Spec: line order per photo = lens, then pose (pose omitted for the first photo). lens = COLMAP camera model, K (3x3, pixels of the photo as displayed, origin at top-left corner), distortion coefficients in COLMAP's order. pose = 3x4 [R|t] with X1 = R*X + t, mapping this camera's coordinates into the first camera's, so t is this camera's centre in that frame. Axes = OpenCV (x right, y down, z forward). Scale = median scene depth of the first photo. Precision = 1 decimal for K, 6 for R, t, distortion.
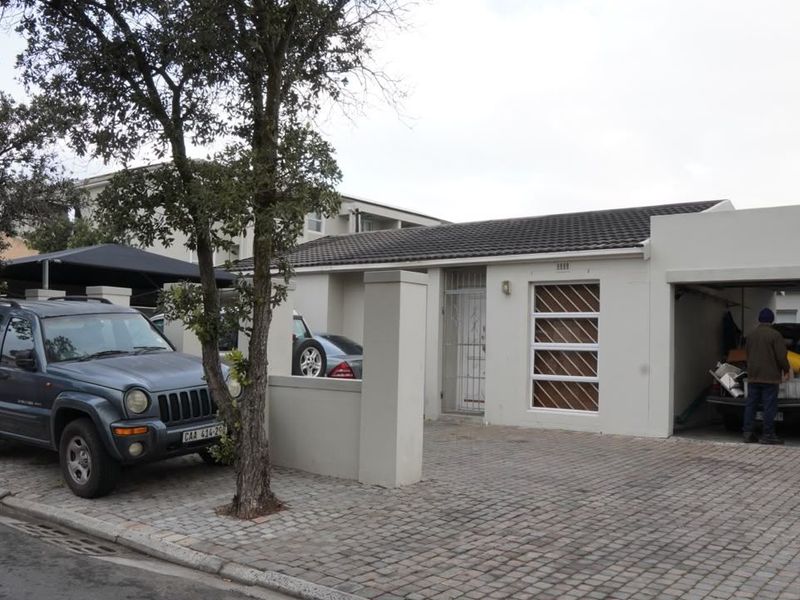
lens RADIAL K [[811.8, 0, 400.3], [0, 811.8, 302.4], [0, 0, 1]] dist [-0.002004, -0.233733]
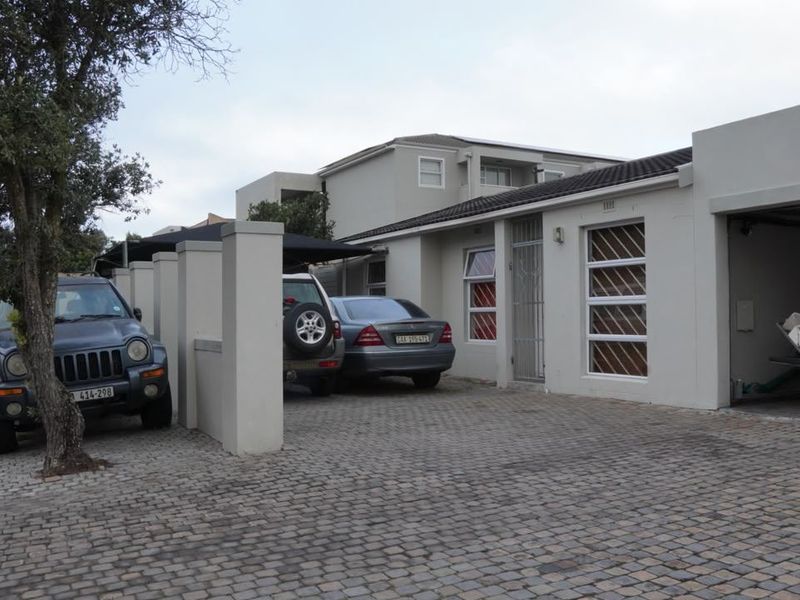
lens RADIAL K [[811.8, 0, 400.3], [0, 811.8, 302.4], [0, 0, 1]] dist [-0.002004, -0.233733]
pose [[0.904111, -0.040653, -0.425358, 0.352335], [0.055528, 0.998201, 0.022625, 0.024984], [0.423673, -0.044075, 0.904742, 0.144617]]
